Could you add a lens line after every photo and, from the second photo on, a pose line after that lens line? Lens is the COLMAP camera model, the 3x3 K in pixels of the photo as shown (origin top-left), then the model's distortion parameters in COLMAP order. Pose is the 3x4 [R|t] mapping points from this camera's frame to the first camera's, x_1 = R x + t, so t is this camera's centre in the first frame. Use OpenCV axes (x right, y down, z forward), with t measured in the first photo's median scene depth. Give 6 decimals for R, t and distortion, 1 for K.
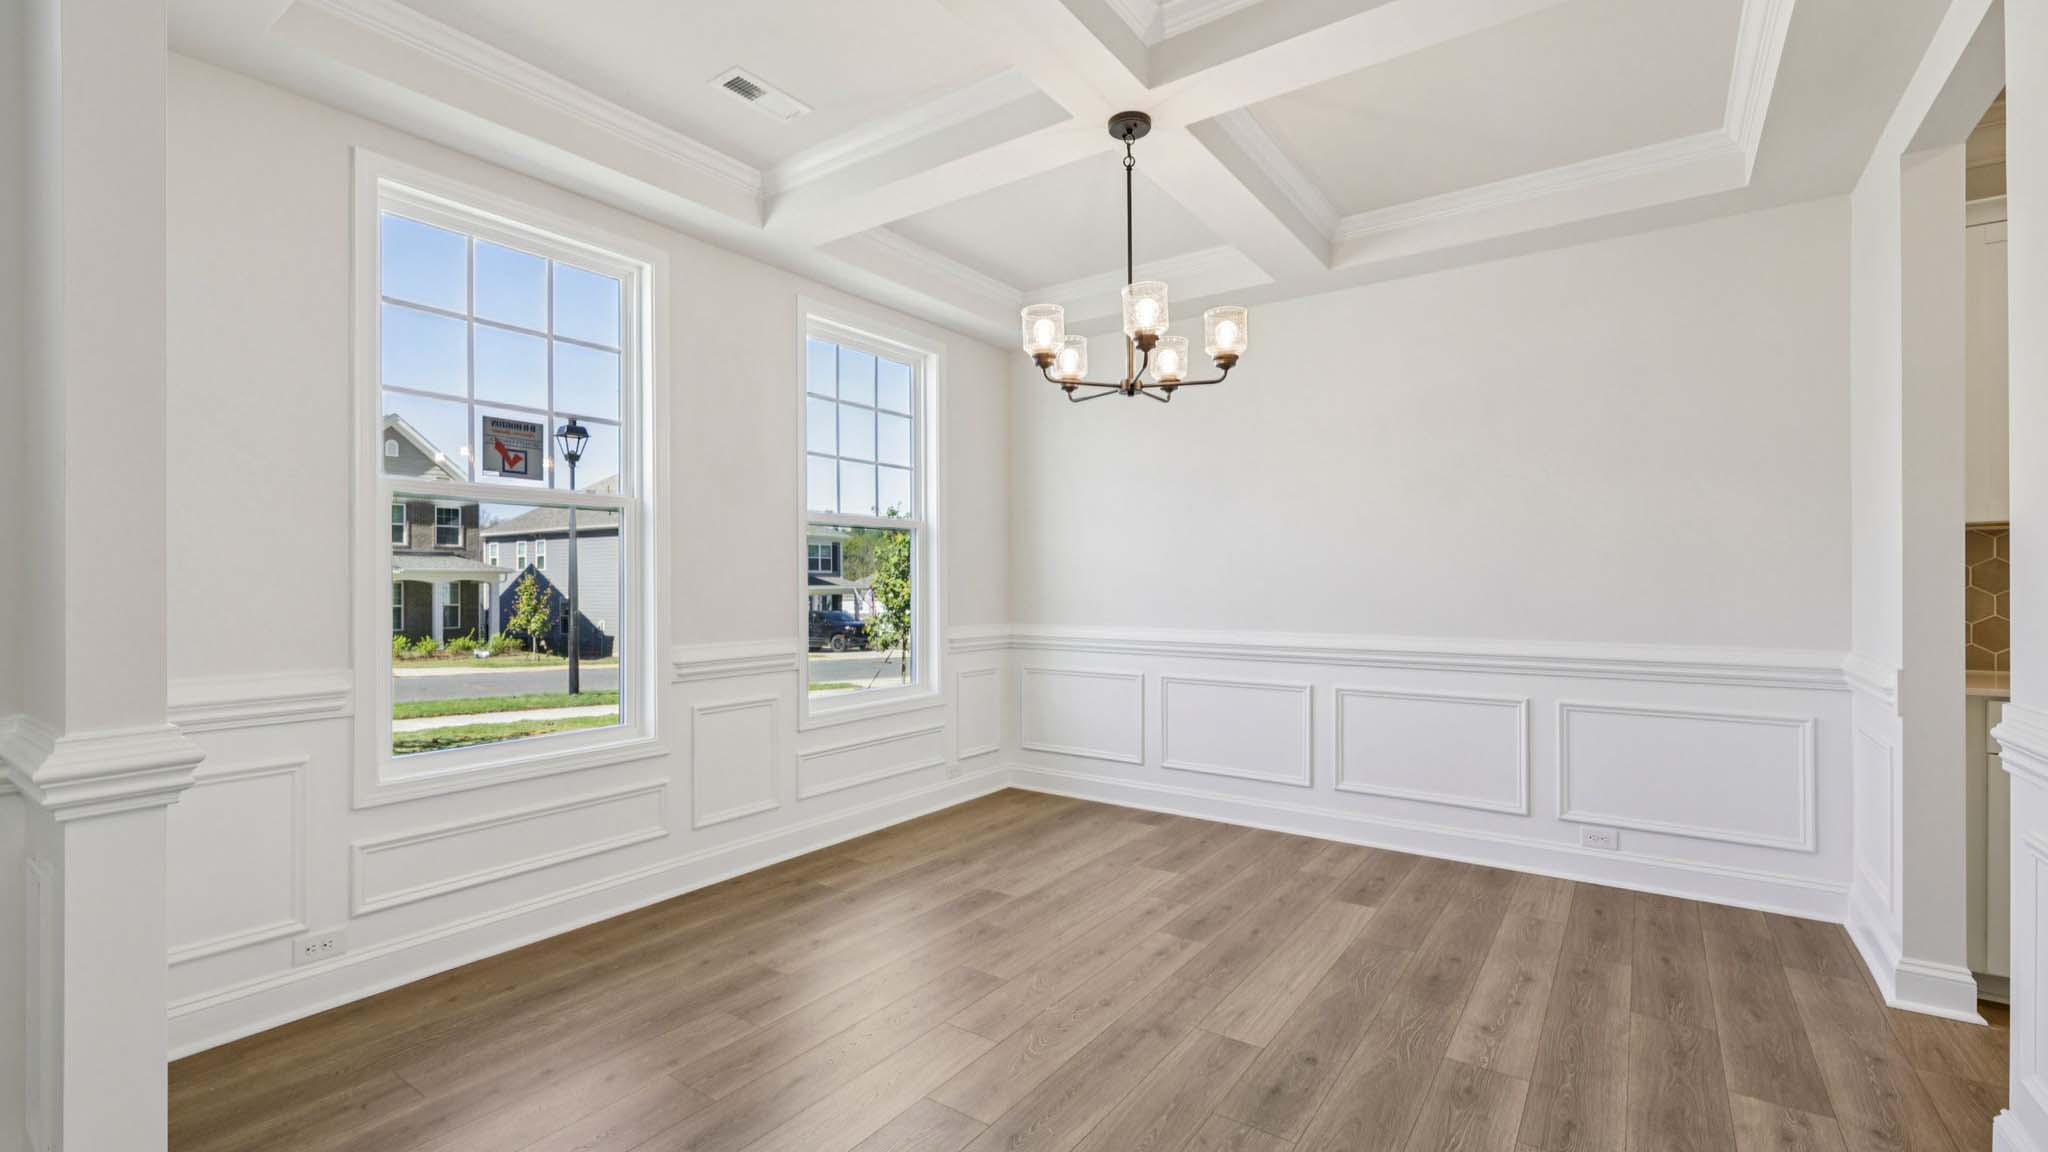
lens RADIAL K [[887.2, 0, 1013.4], [0, 887.2, 580.8], [0, 0, 1]] dist [-0.003595, -0.002512]
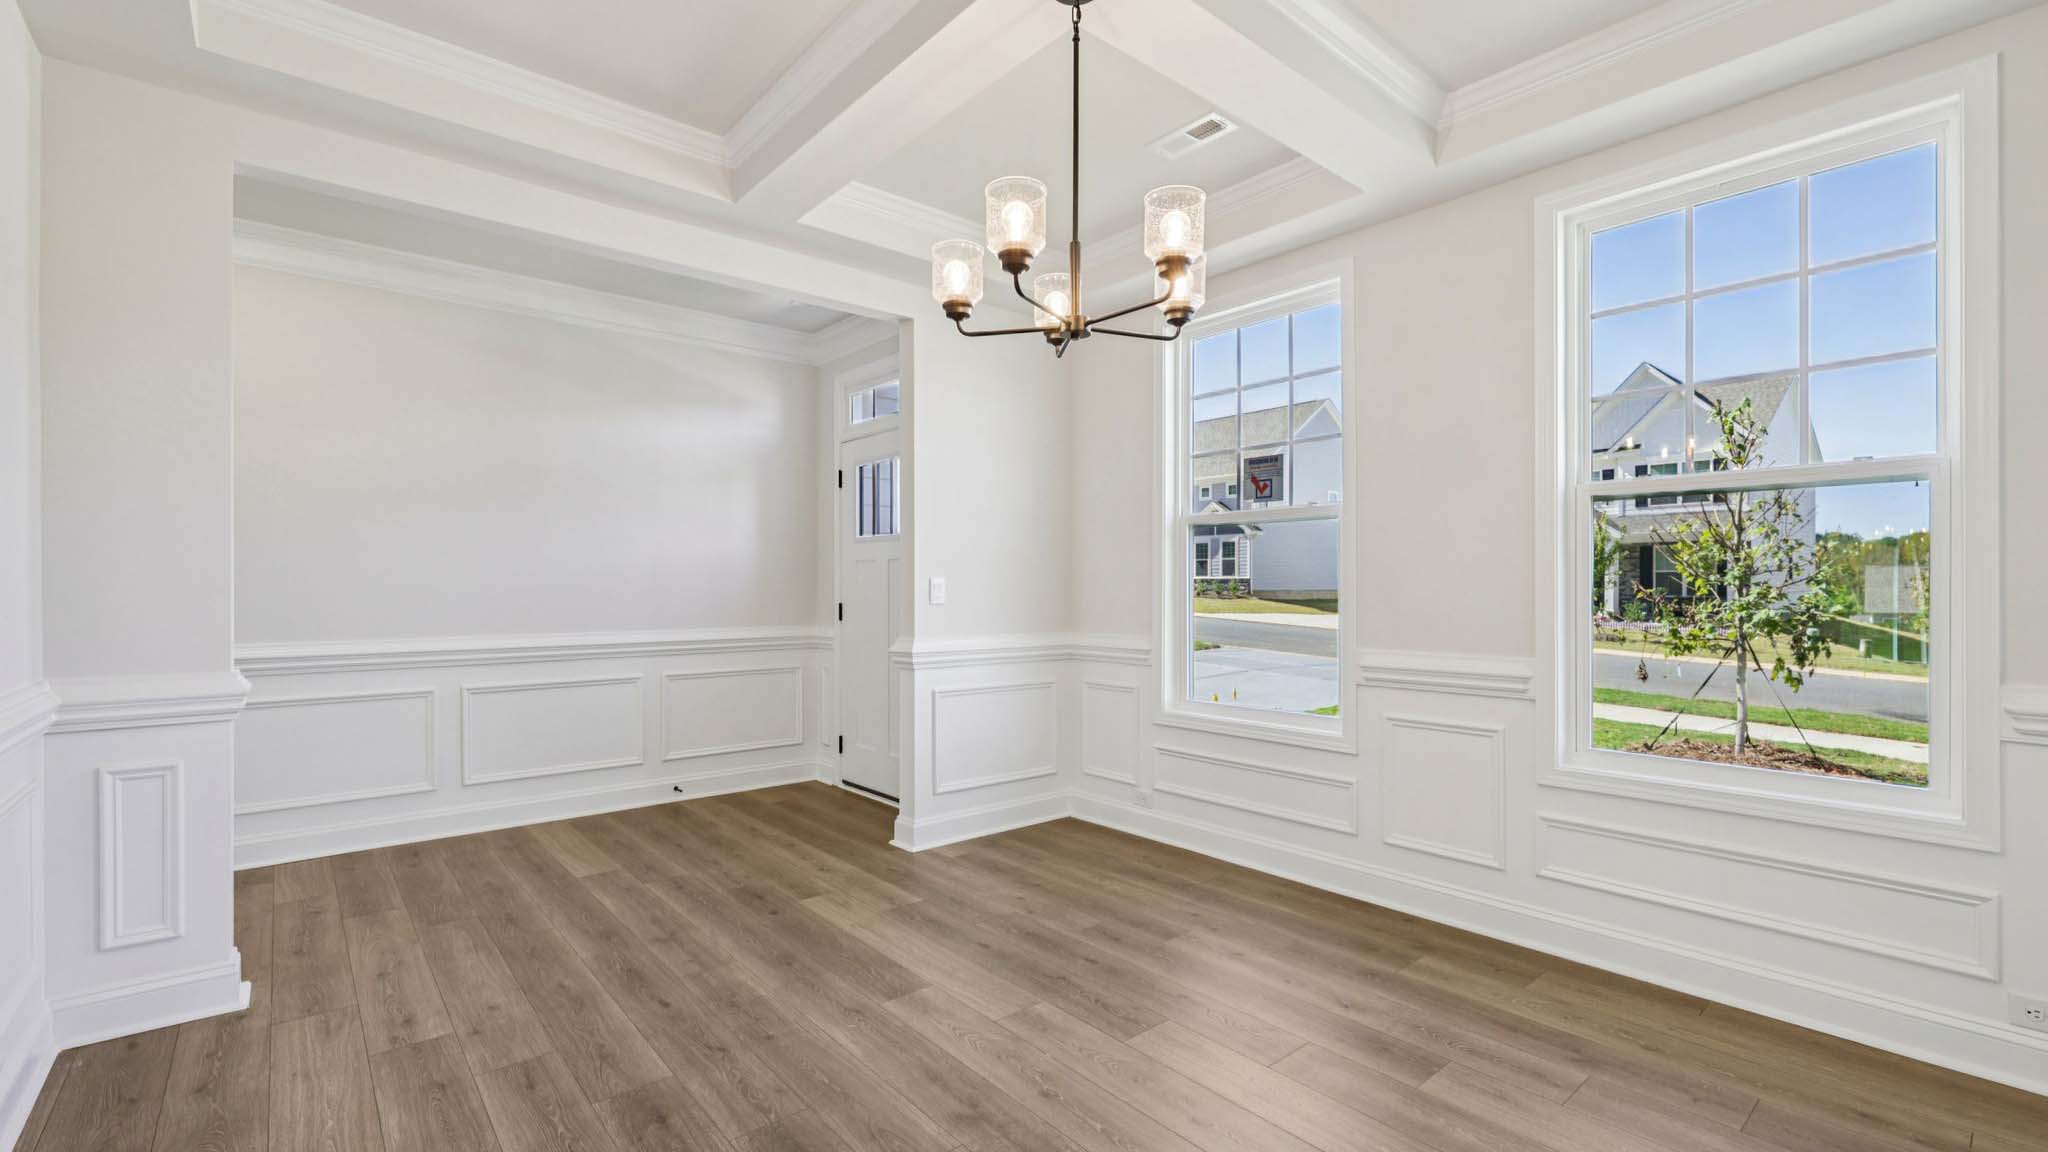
lens RADIAL K [[887.2, 0, 1014.9], [0, 887.2, 583.2], [0, 0, 1]] dist [-0.003595, -0.002512]
pose [[-0.257830, 0.005315, -0.966176, 0.748497], [0.008653, 0.999957, 0.003192, -0.006600], [0.966152, -0.007537, -0.257865, 0.972222]]
